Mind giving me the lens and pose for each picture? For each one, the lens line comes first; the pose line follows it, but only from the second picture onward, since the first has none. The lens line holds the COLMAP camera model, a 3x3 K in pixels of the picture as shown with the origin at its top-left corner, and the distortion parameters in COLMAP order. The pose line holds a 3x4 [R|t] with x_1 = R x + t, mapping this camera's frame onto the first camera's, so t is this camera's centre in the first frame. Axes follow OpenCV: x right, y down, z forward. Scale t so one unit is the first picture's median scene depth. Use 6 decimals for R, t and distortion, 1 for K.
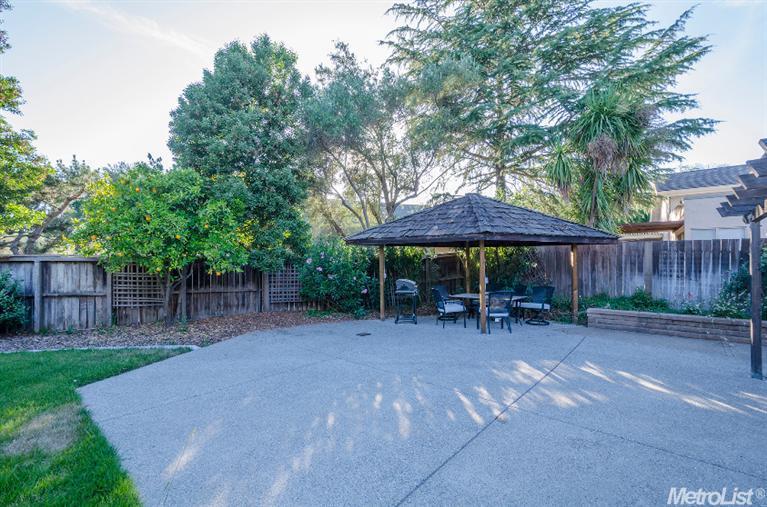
lens RADIAL K [[338.4, 0, 385.8], [0, 338.4, 256.1], [0, 0, 1]] dist [0.023189, -0.008966]
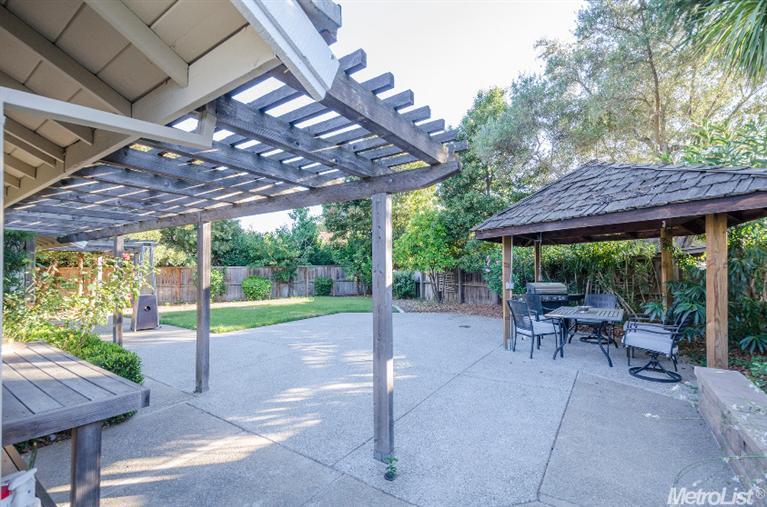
lens RADIAL K [[338.4, 0, 385.8], [0, 338.4, 256.1], [0, 0, 1]] dist [0.023189, -0.008966]
pose [[0.123034, -0.031876, -0.991890, 1.821561], [0.036923, 0.998939, -0.027522, 0.025096], [0.991715, -0.033238, 0.124081, 1.027828]]
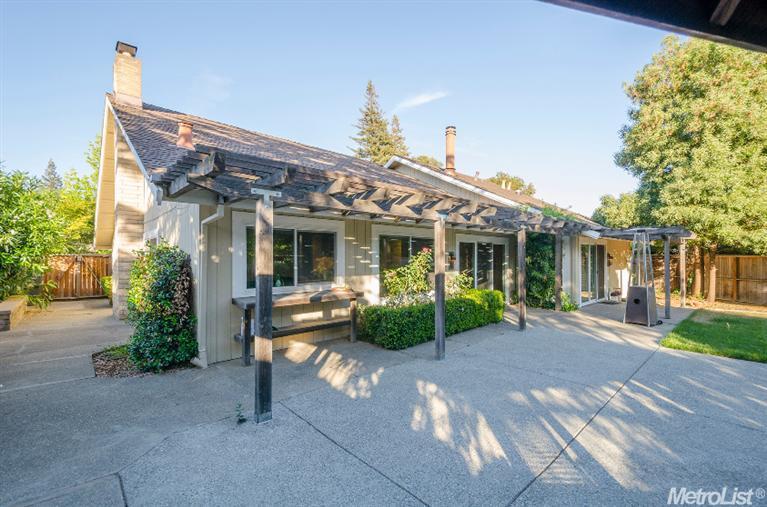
lens RADIAL K [[338.4, 0, 385.8], [0, 338.4, 256.1], [0, 0, 1]] dist [0.023189, -0.008966]
pose [[-0.994876, -0.002759, 0.101067, 0.825521], [-0.005405, 0.999650, -0.025912, 0.040559], [-0.100960, -0.026325, -0.994542, 1.836935]]
